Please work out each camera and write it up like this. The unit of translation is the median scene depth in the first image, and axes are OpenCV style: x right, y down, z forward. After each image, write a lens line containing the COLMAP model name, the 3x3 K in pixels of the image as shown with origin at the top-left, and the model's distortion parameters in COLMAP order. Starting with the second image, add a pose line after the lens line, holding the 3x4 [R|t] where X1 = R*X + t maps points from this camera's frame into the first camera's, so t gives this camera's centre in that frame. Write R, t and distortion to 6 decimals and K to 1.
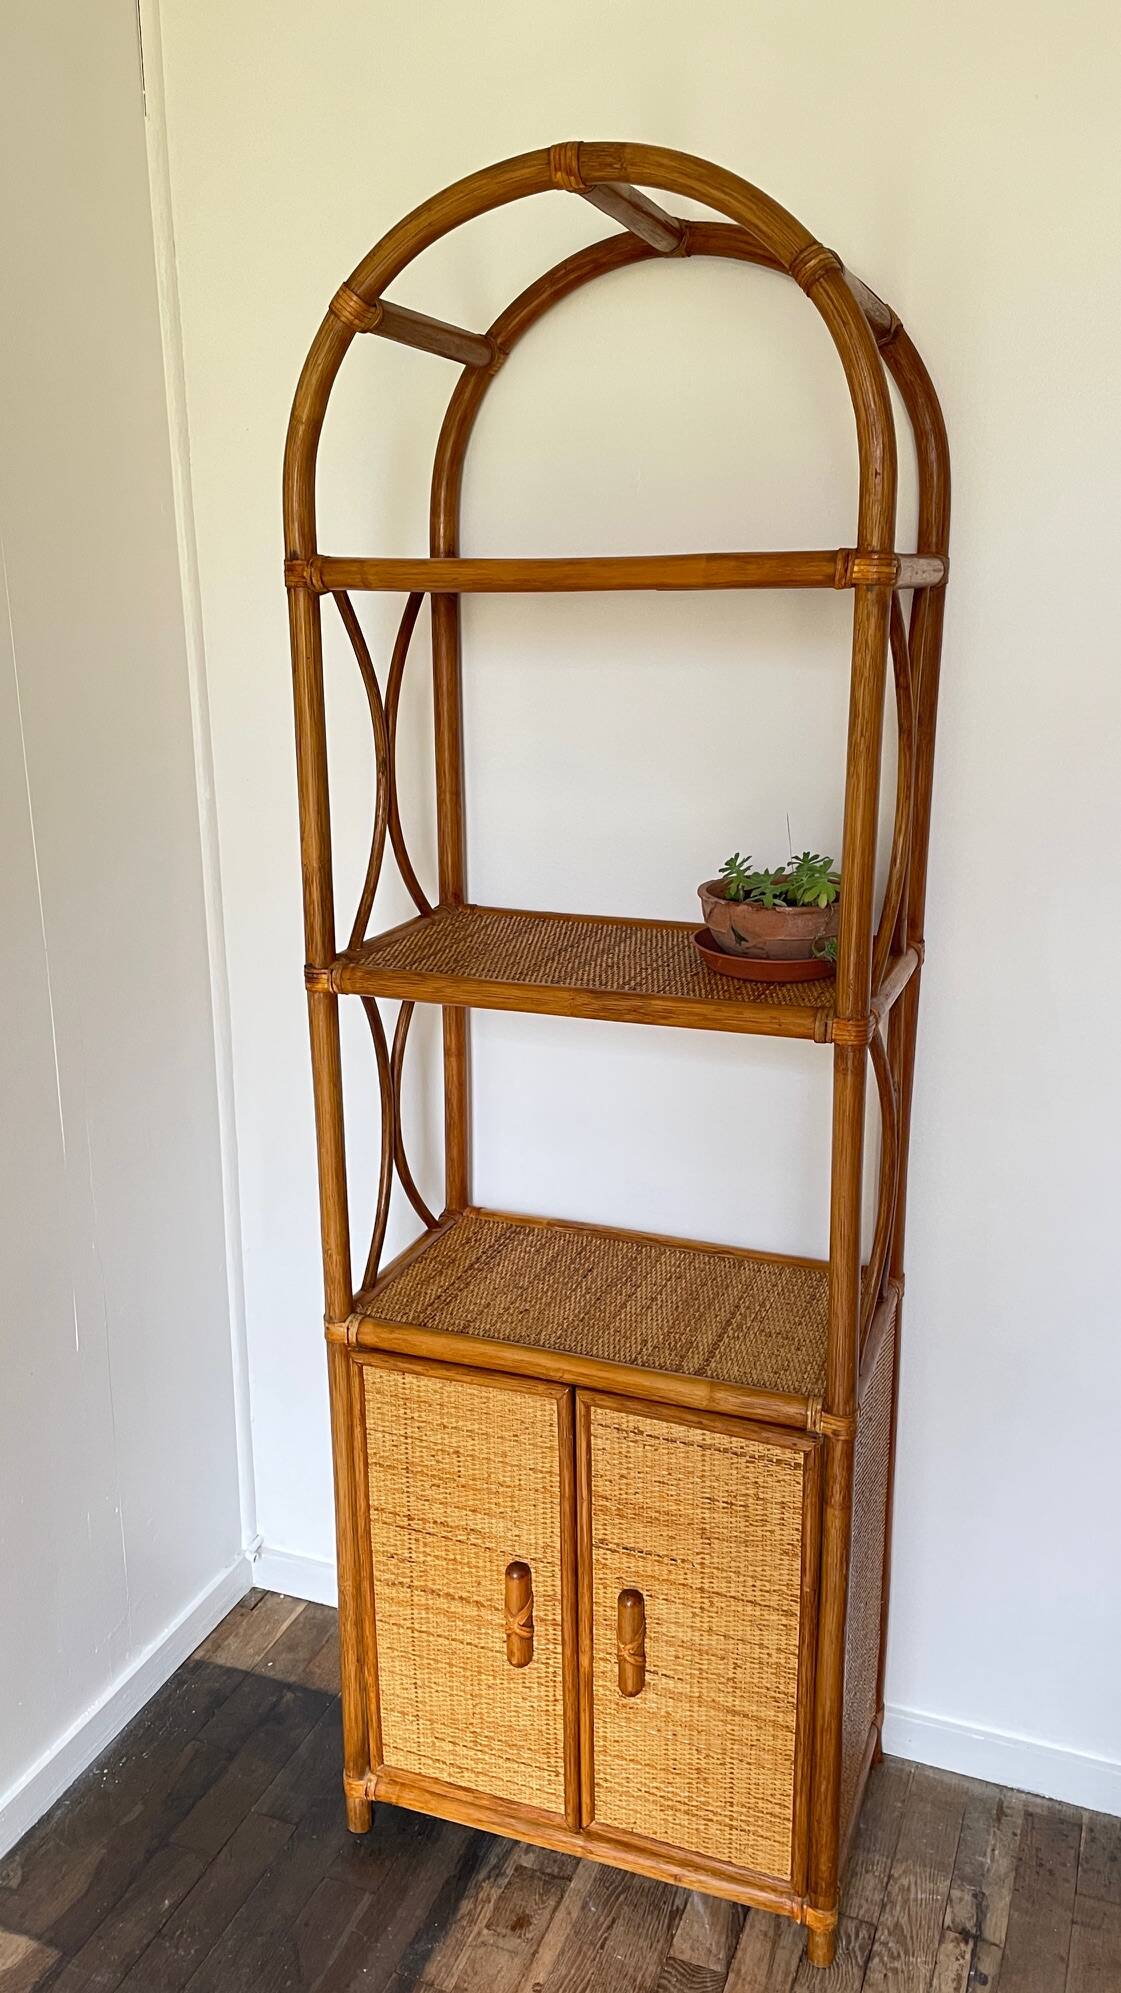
lens RADIAL K [[1489.7, 0, 591.6], [0, 1489.7, 994.7], [0, 0, 1]] dist [0.080952, -0.096019]
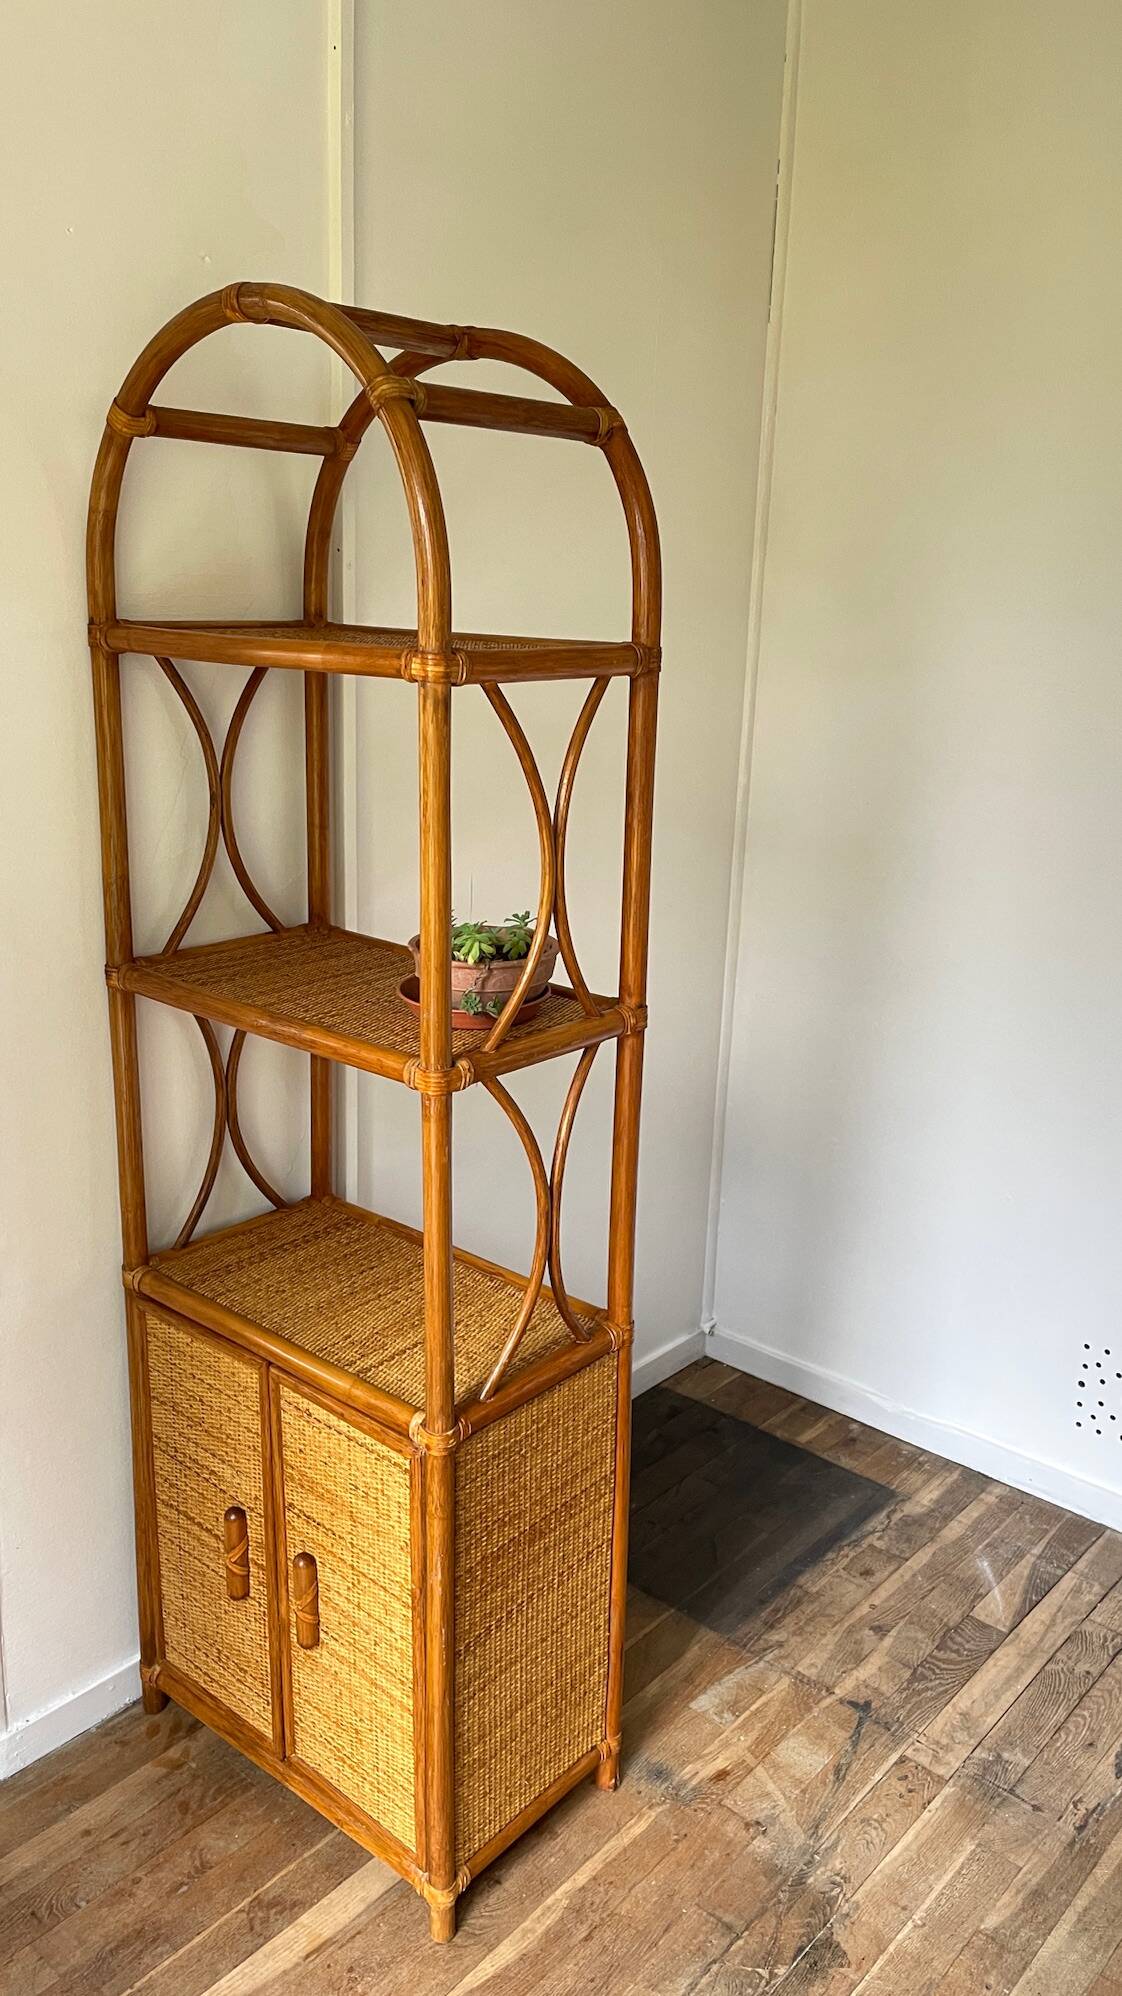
lens RADIAL K [[1514.2, 0, 561.2], [0, 1514.2, 998.0], [0, 0, 1]] dist [0.078121, -0.101517]
pose [[0.934640, 0.120282, -0.334633, 0.514040], [-0.118272, 0.992629, 0.026456, -0.063508], [0.335349, 0.014851, 0.941977, -0.010835]]
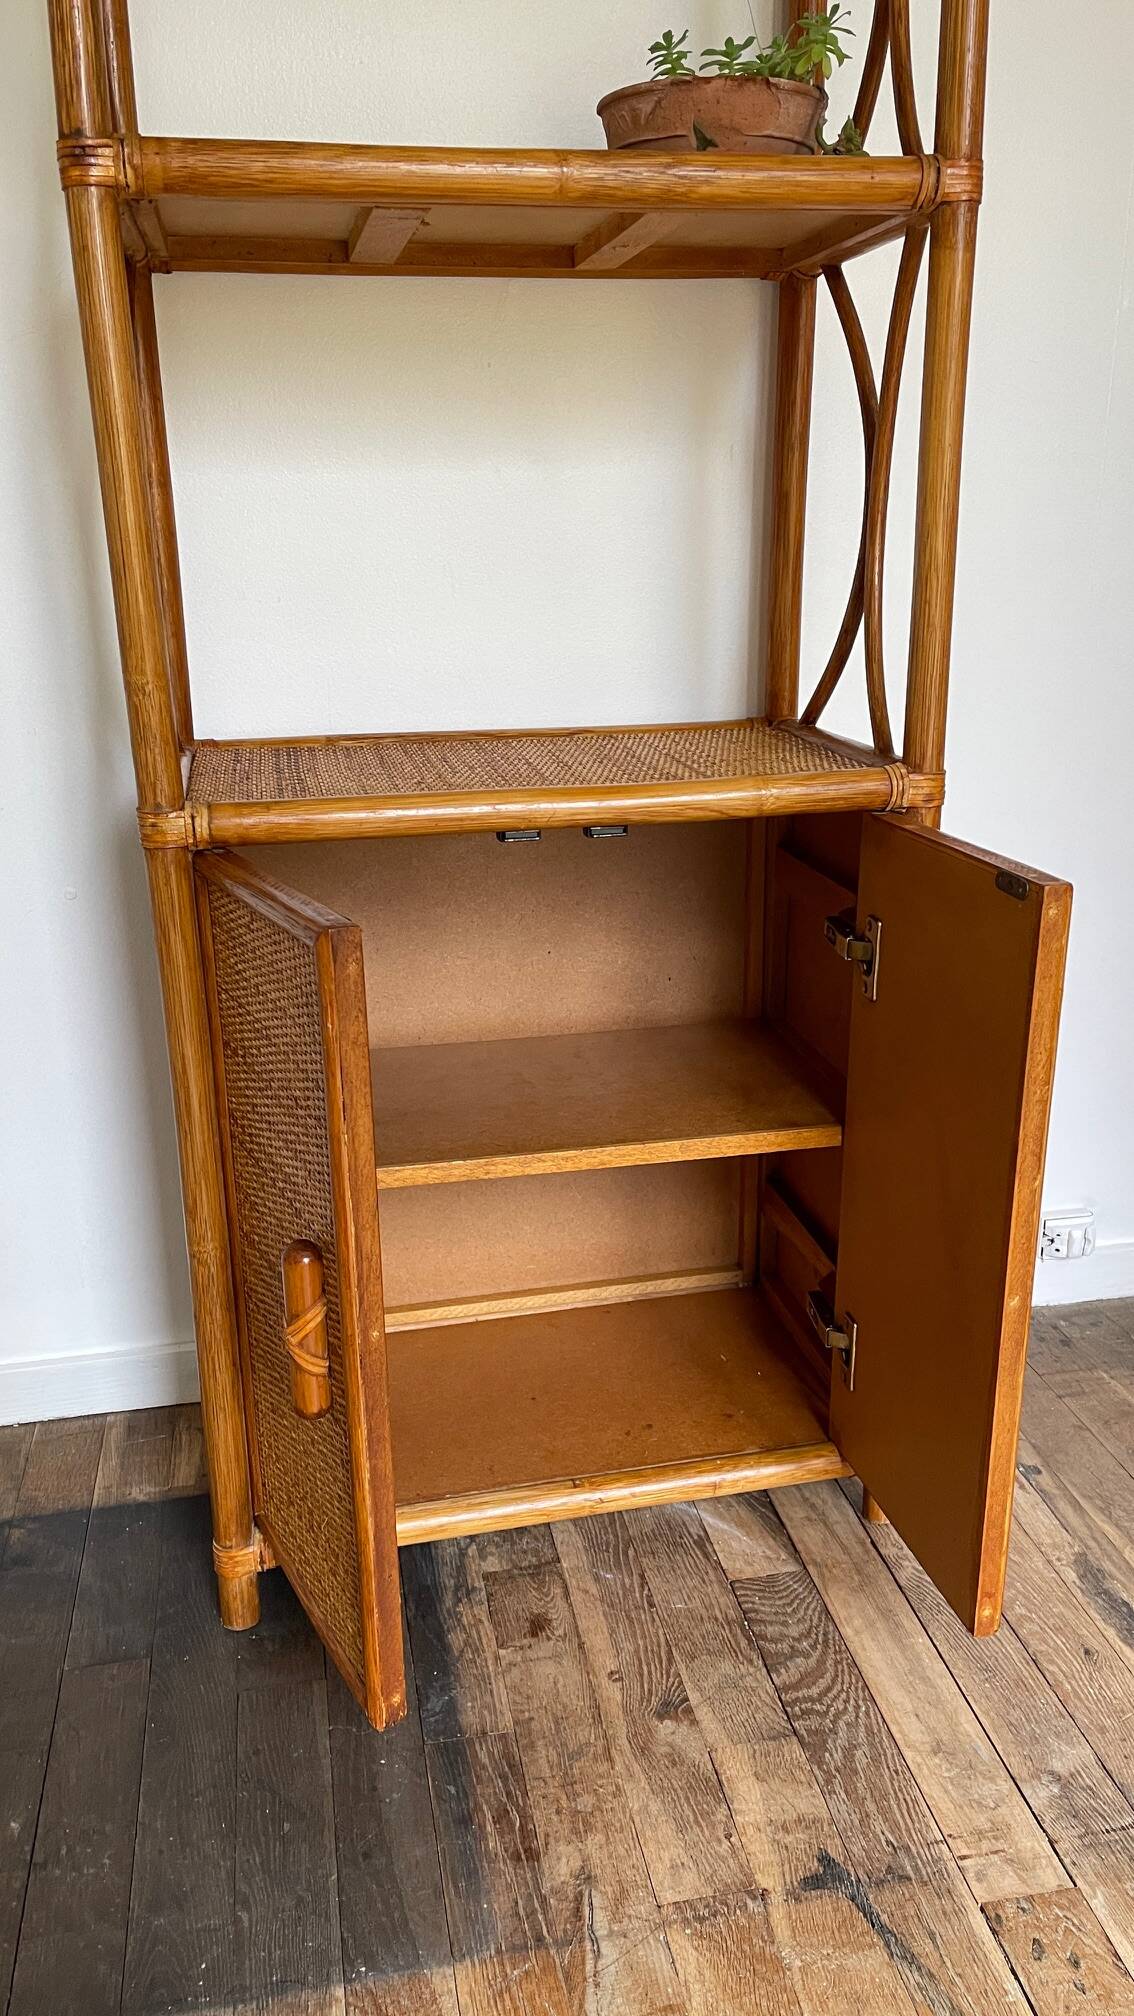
lens RADIAL K [[1499.2, 0, 579.4], [0, 1499.2, 1012.2], [0, 0, 1]] dist [0.077451, -0.091512]
pose [[0.849176, -0.175653, 0.498042, -0.347764], [0.150724, 0.984451, 0.090214, 0.267302], [-0.506144, -0.001541, 0.862447, 0.373116]]
